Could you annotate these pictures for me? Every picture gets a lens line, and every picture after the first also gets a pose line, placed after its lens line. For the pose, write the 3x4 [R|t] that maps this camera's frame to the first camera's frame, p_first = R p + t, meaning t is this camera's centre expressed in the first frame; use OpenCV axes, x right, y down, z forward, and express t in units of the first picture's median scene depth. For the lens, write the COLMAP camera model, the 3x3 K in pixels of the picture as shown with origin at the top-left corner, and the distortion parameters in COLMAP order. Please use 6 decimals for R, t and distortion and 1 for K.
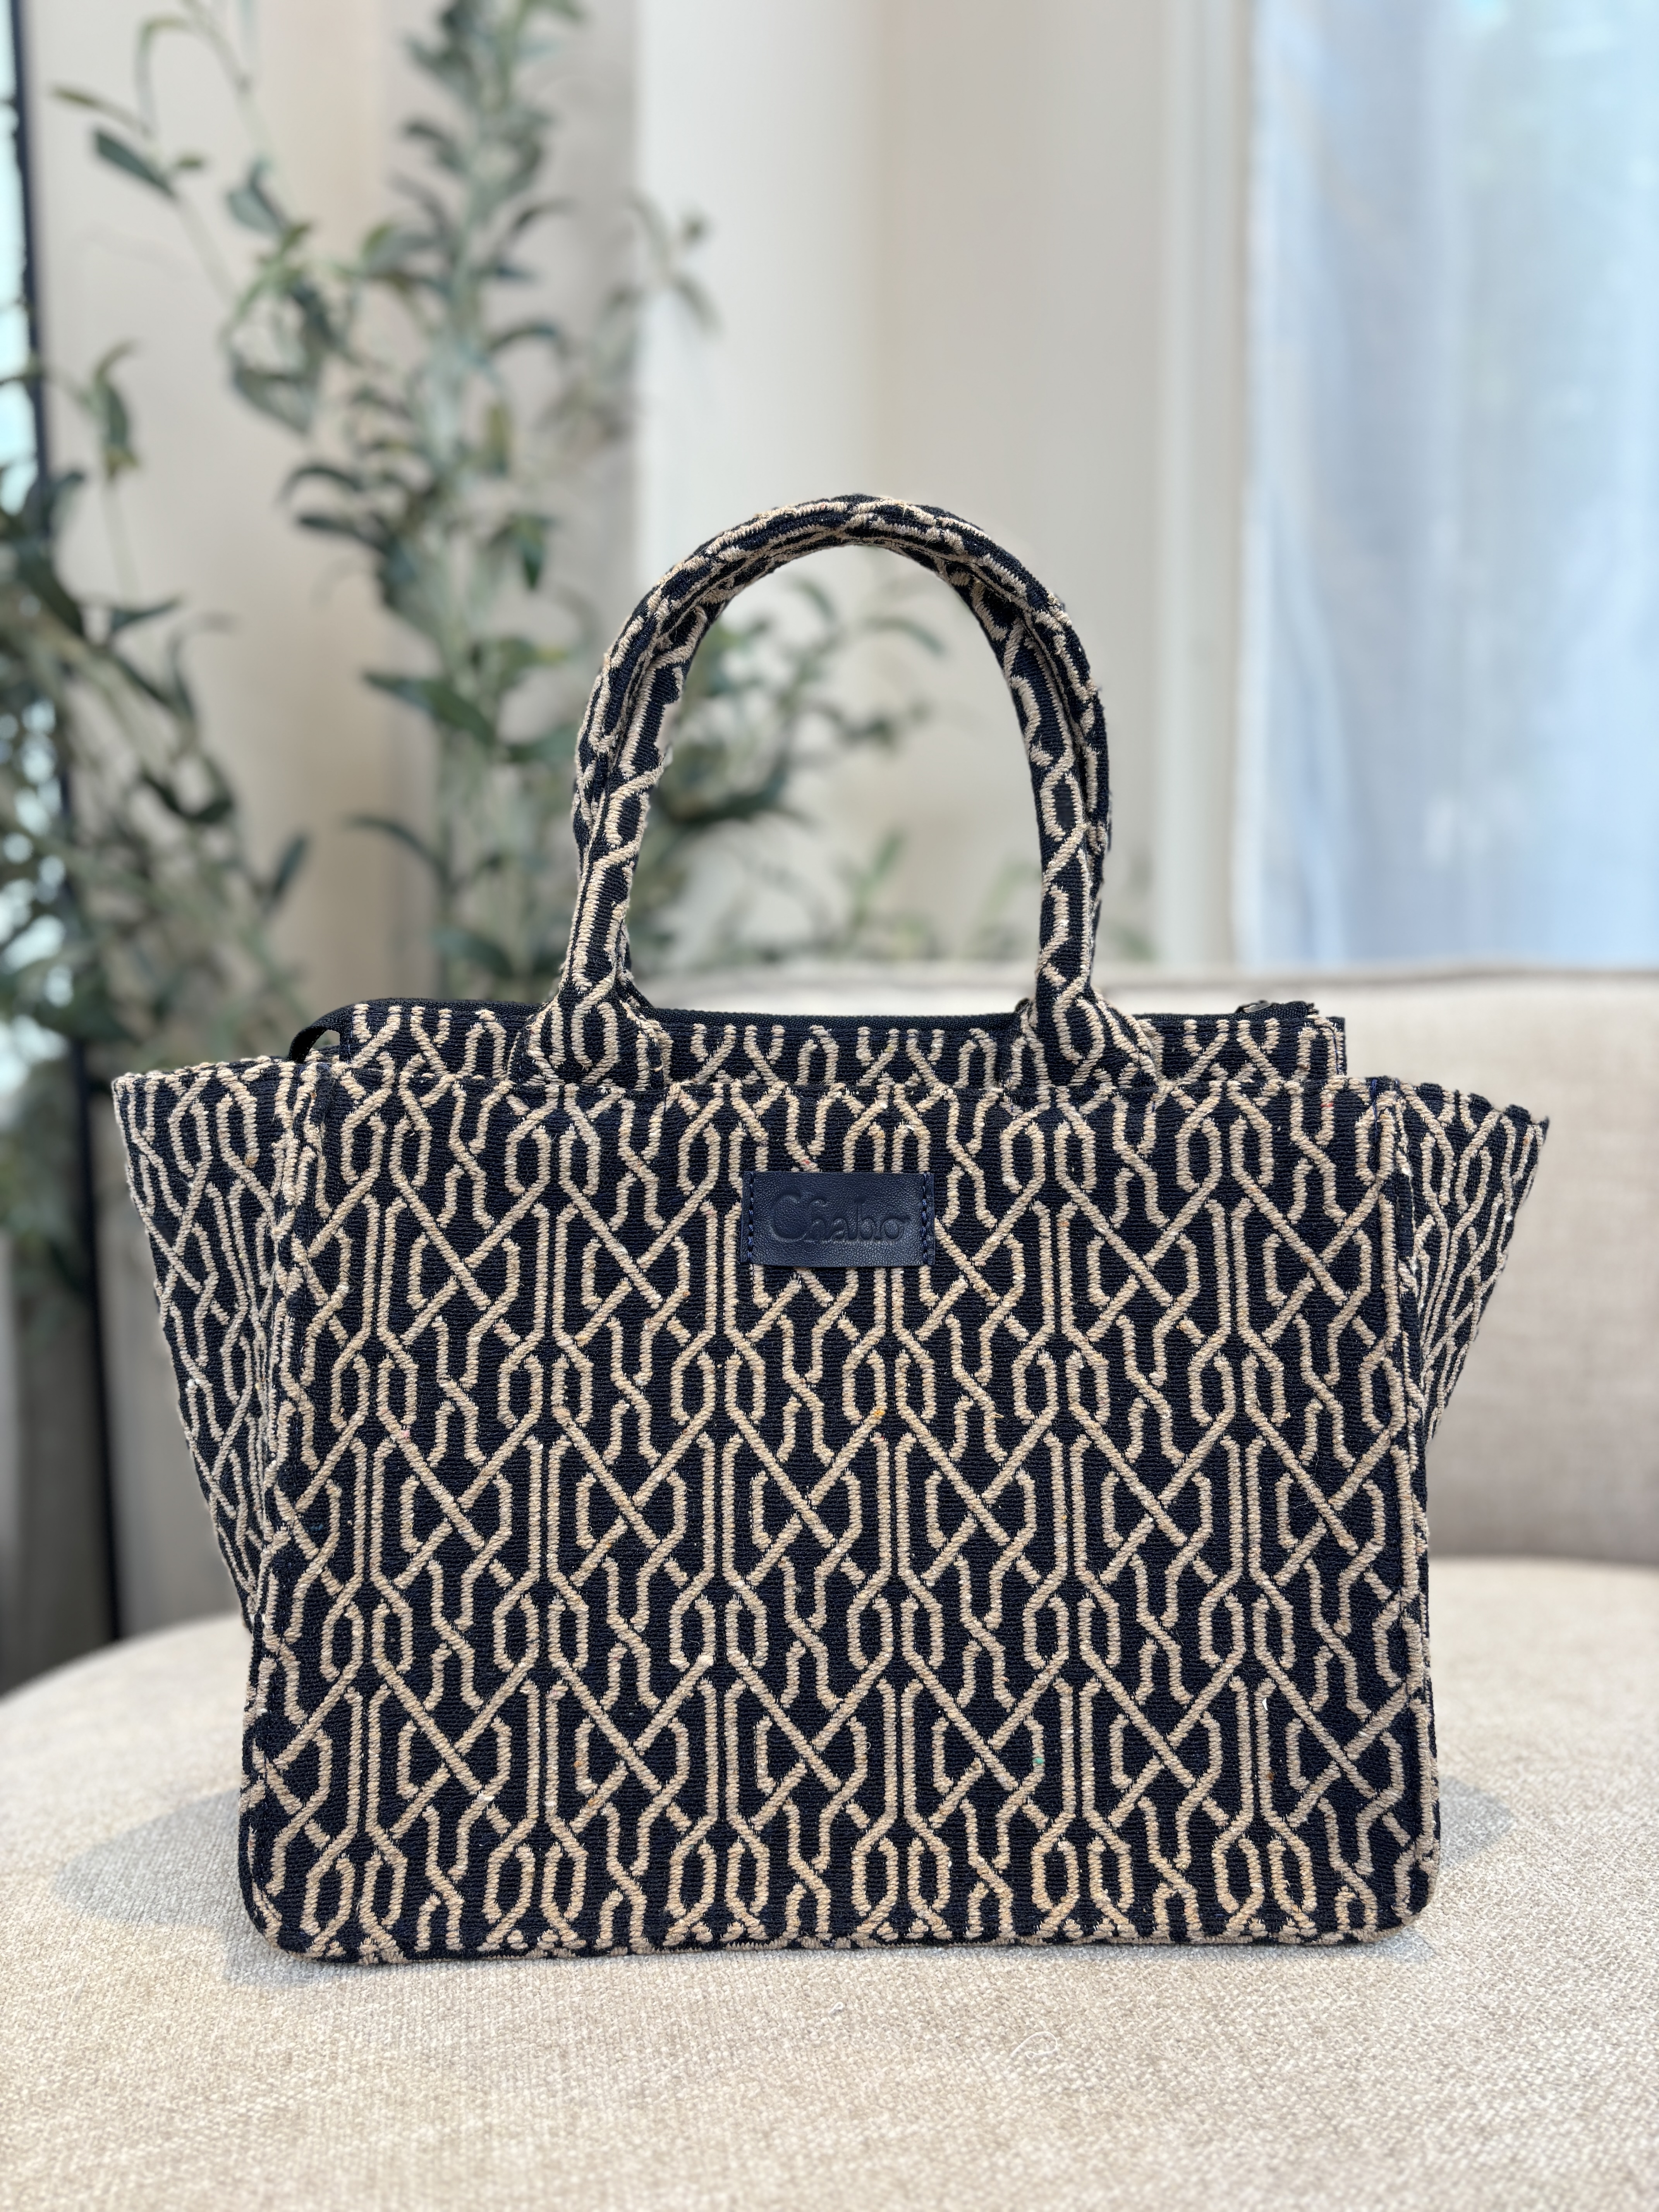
lens RADIAL K [[1815.2, 0, 832.1], [0, 1815.2, 1091.5], [0, 0, 1]] dist [0.064271, -0.136976]
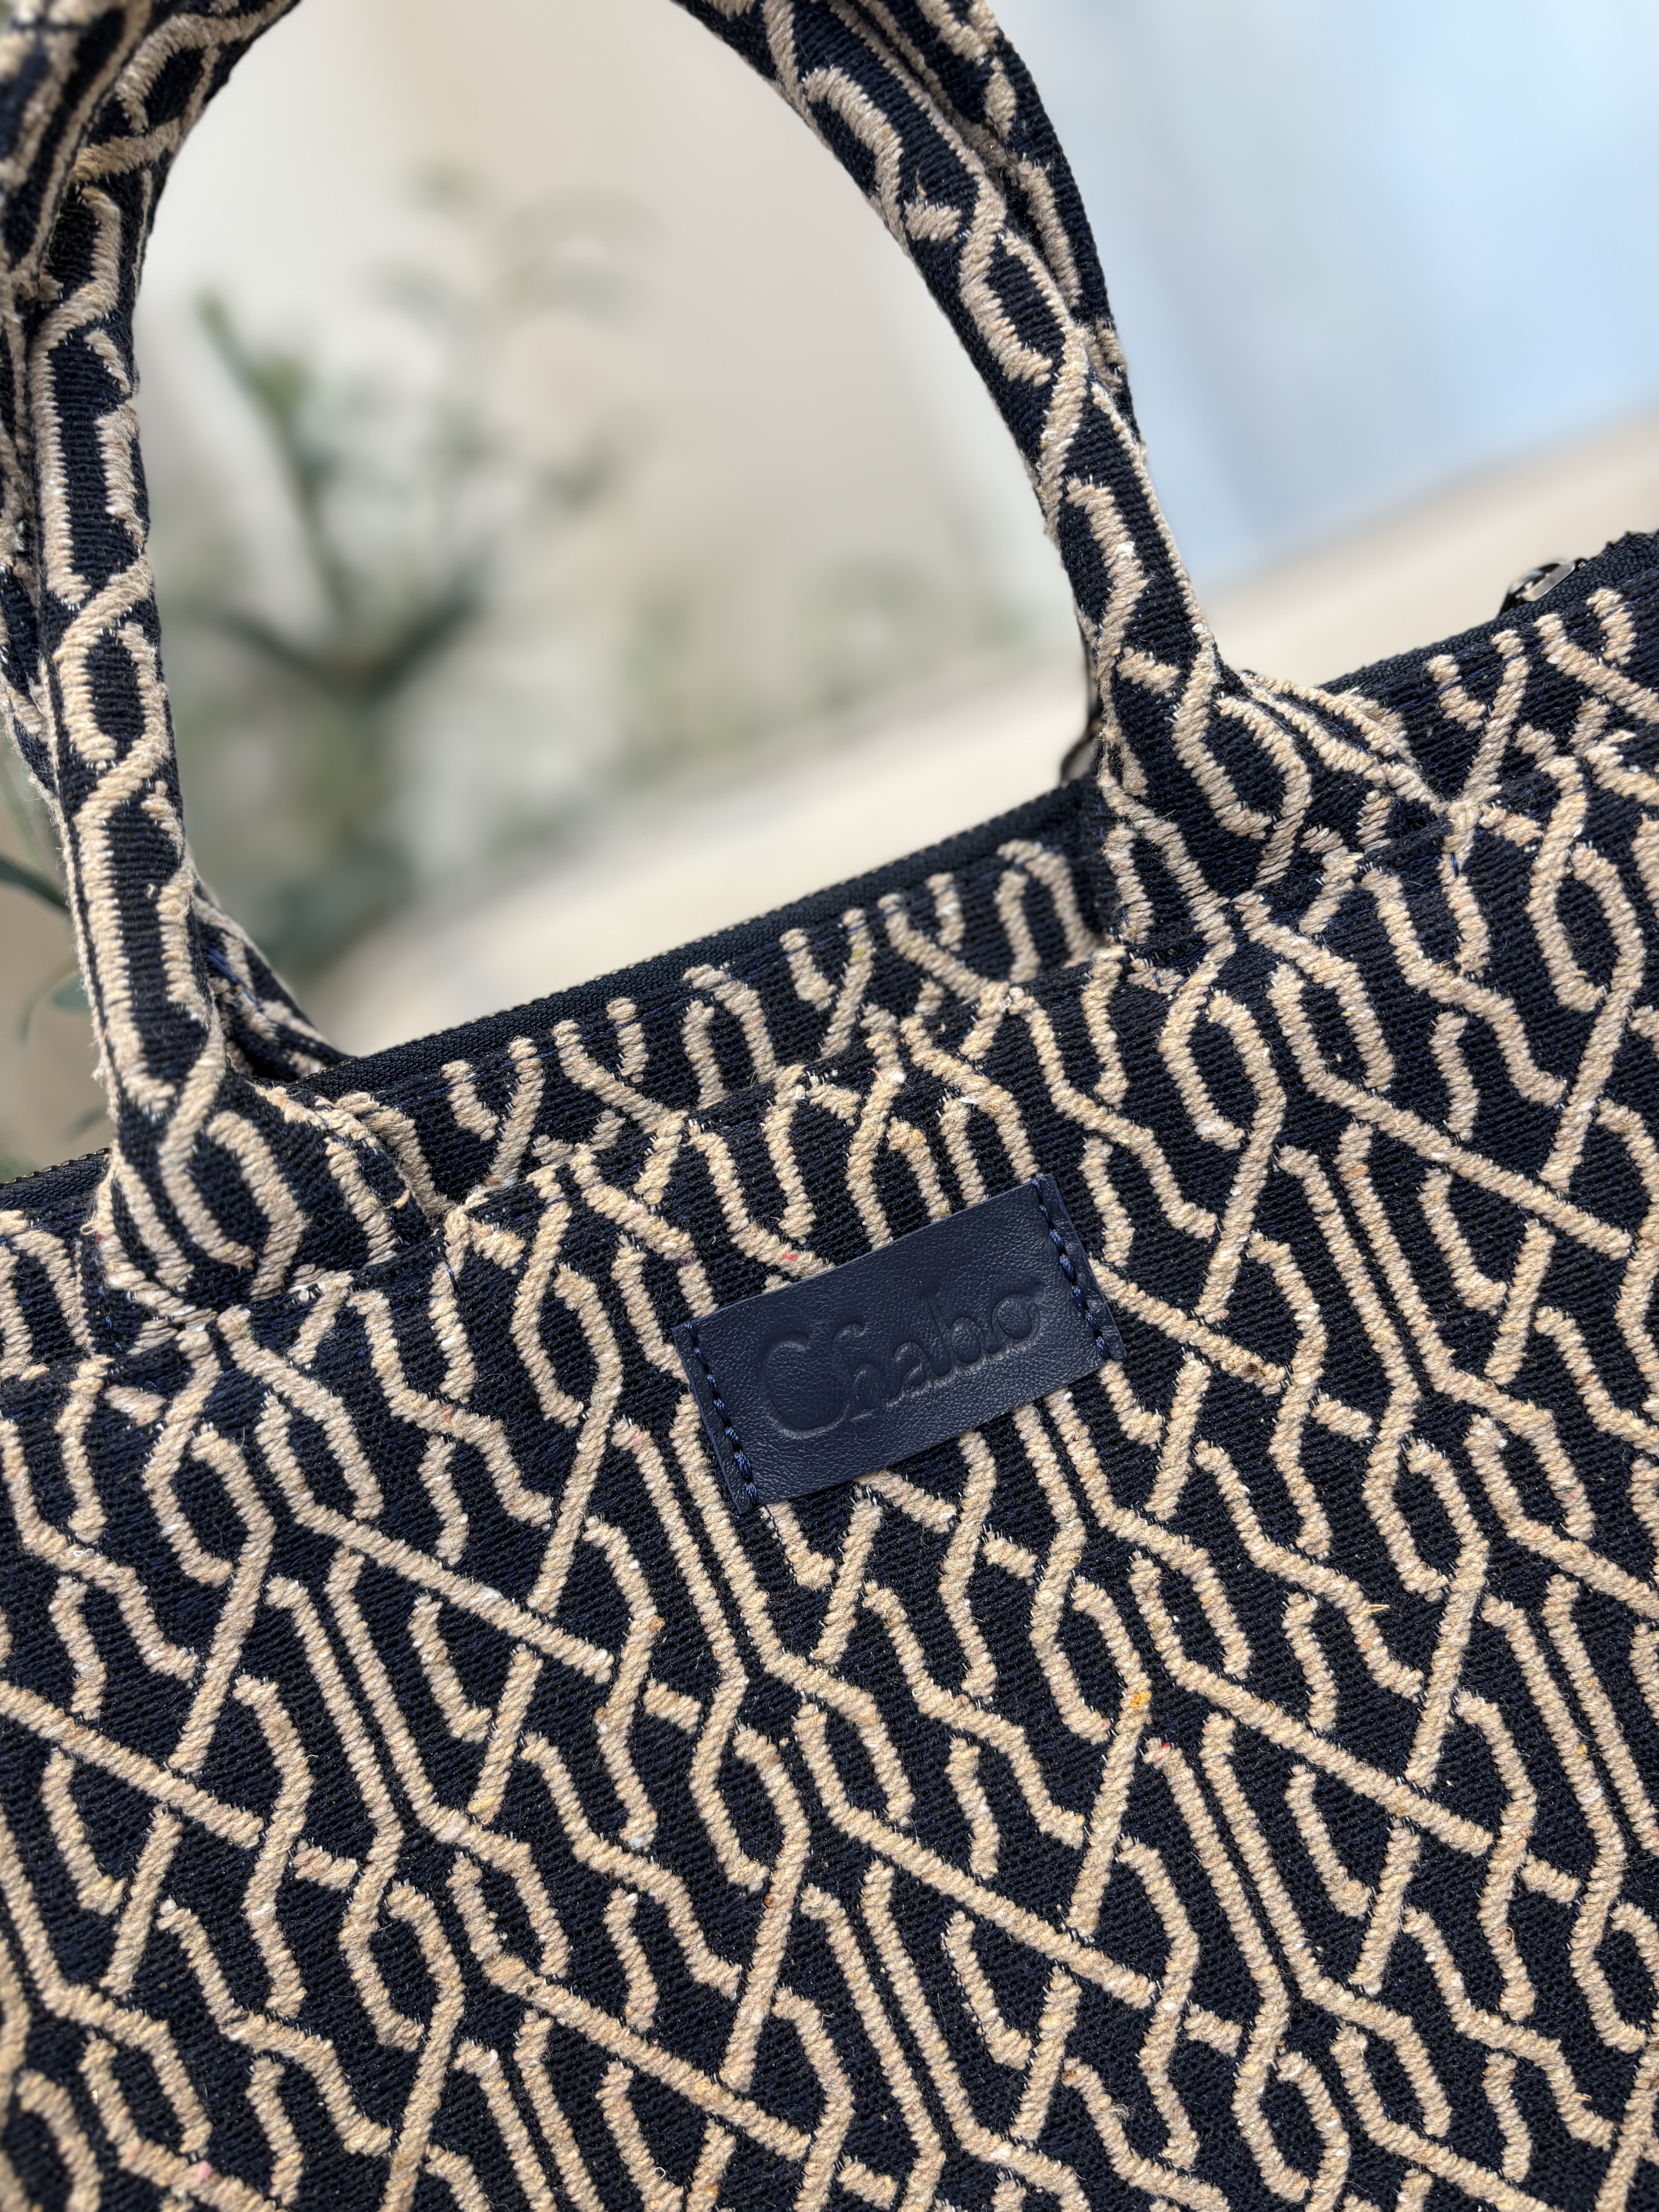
lens RADIAL K [[1815.2, 0, 857.6], [0, 1815.2, 1101.2], [0, 0, 1]] dist [0.064271, -0.136976]
pose [[0.924593, -0.378822, 0.040266, -0.001855], [0.370441, 0.918699, 0.136991, -0.055542], [-0.088887, -0.111745, 0.989754, 0.557714]]
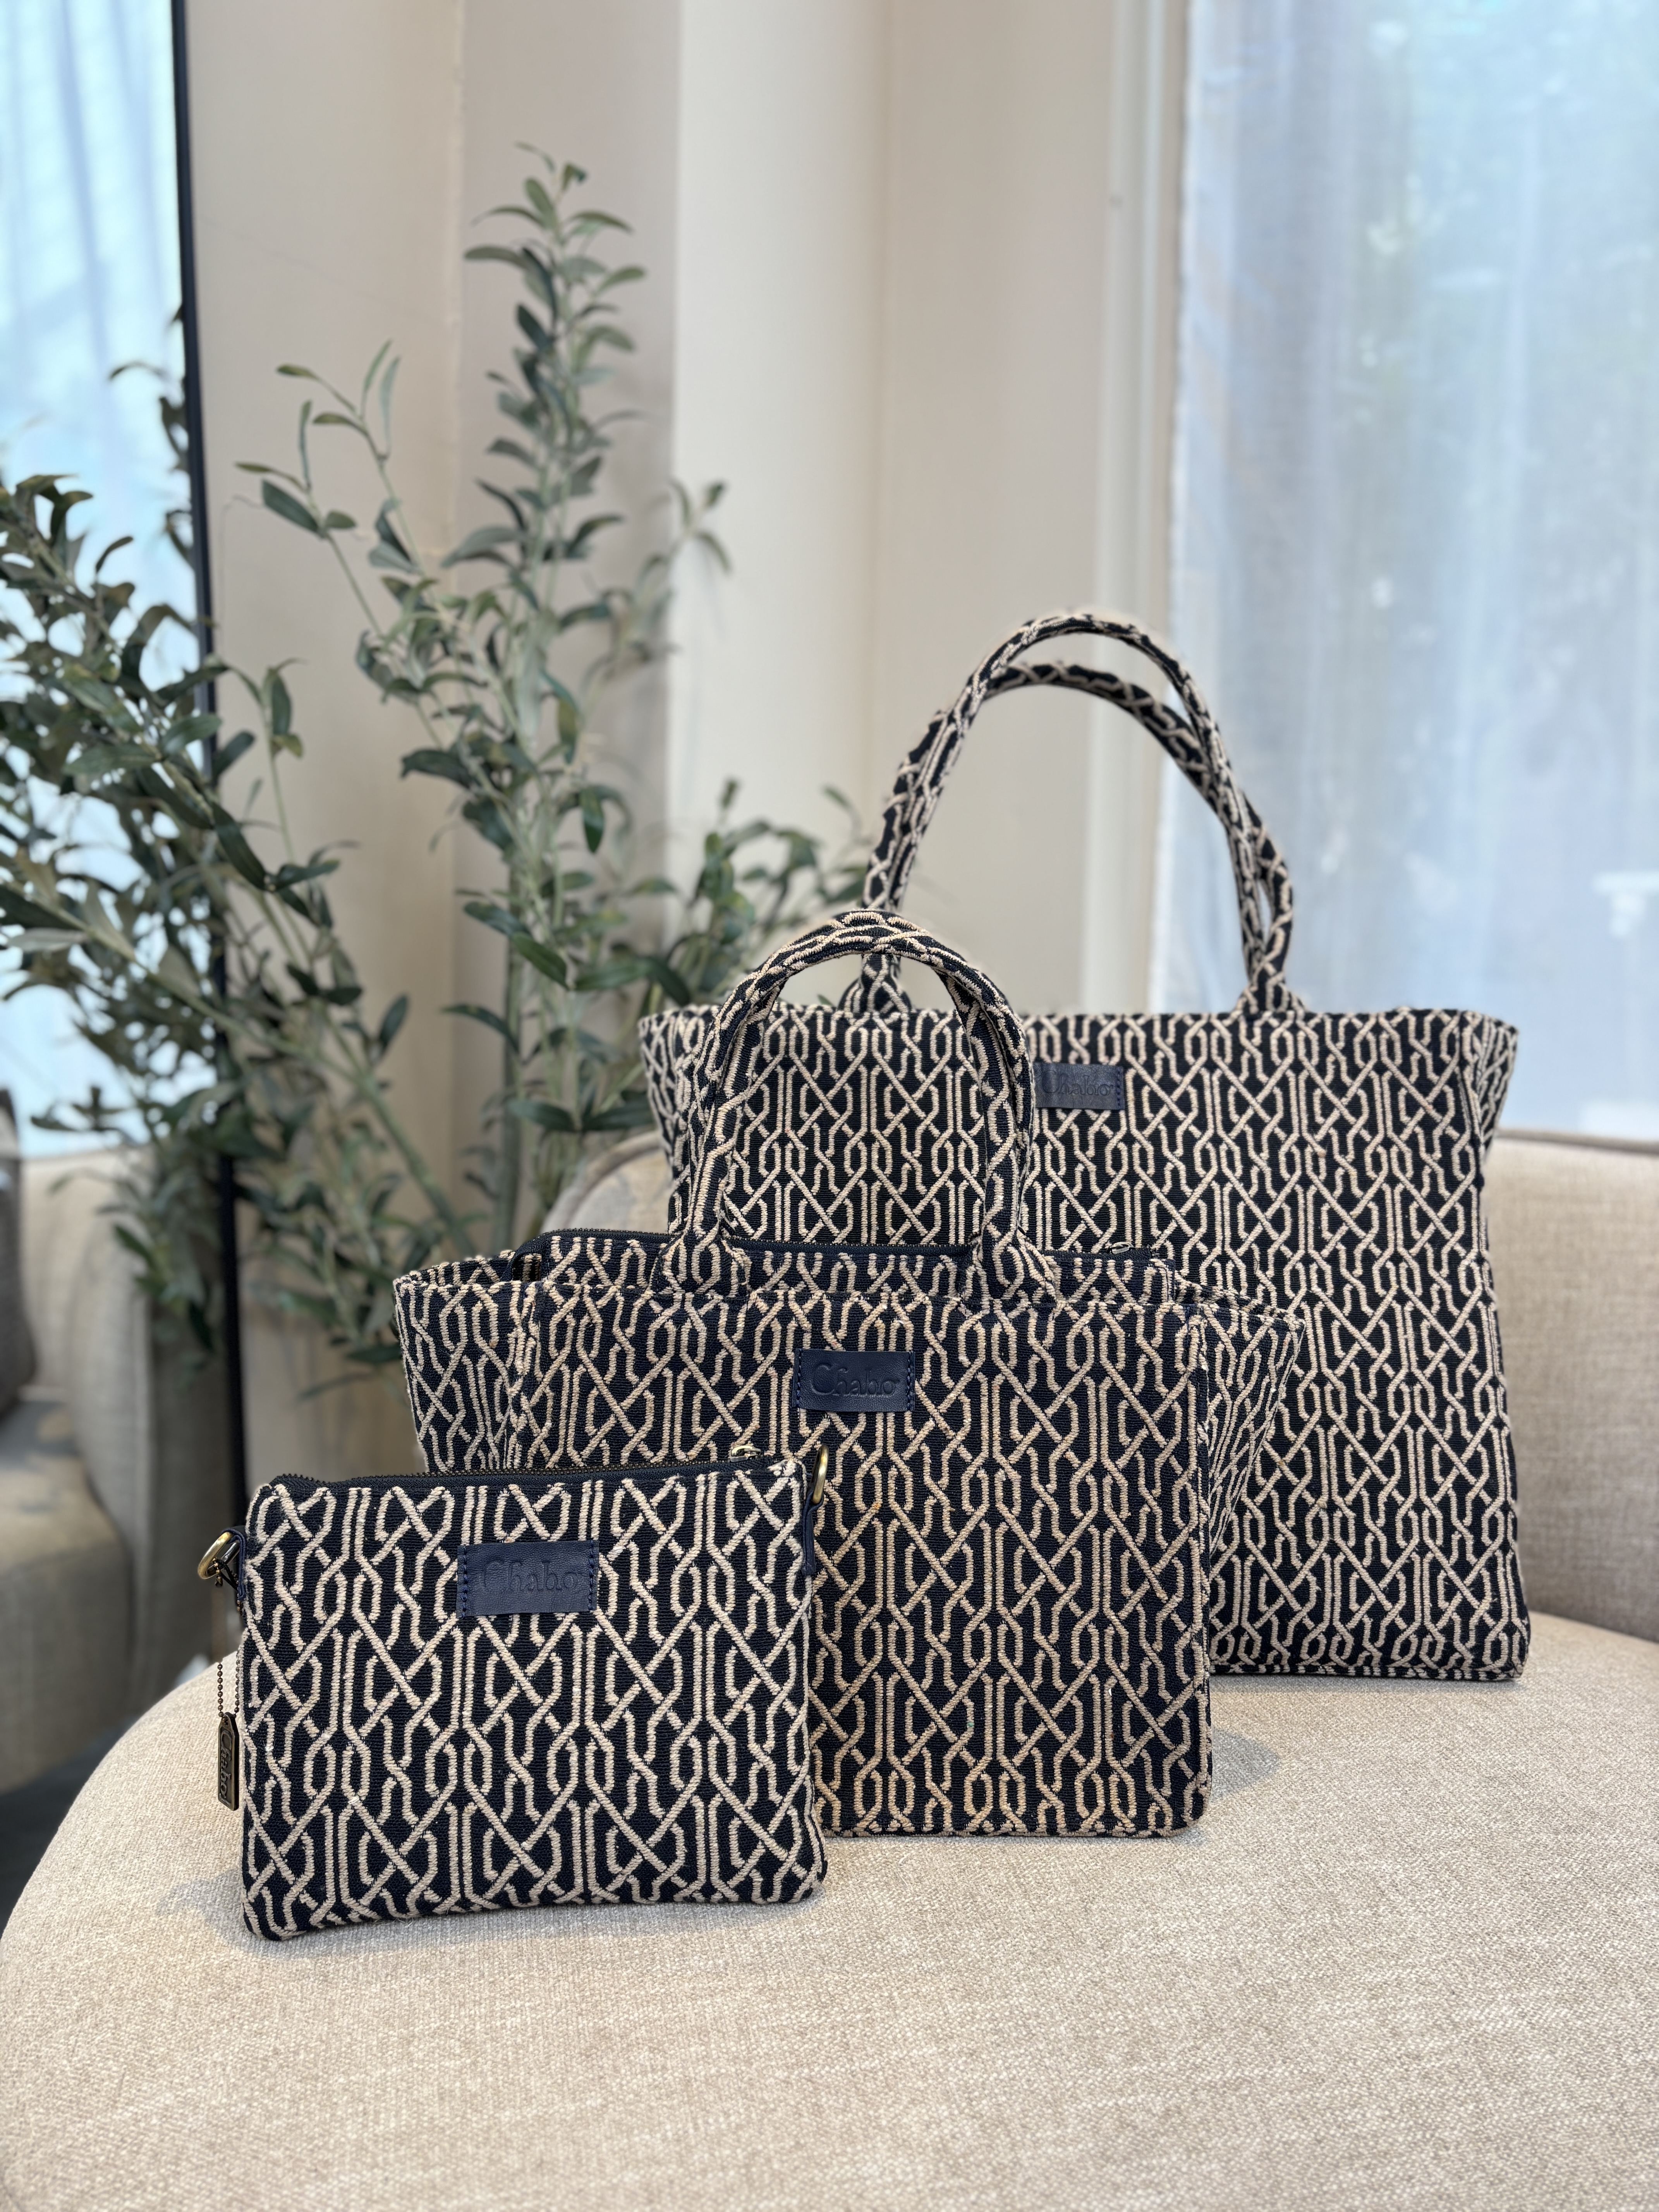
lens RADIAL K [[1815.2, 0, 835.7], [0, 1815.2, 1031.9], [0, 0, 1]] dist [0.064271, -0.136976]
pose [[0.999121, 0.027745, 0.031431, -0.072551], [-0.028063, 0.999559, 0.009705, -0.253647], [-0.031148, -0.010578, 0.999459, -0.595617]]
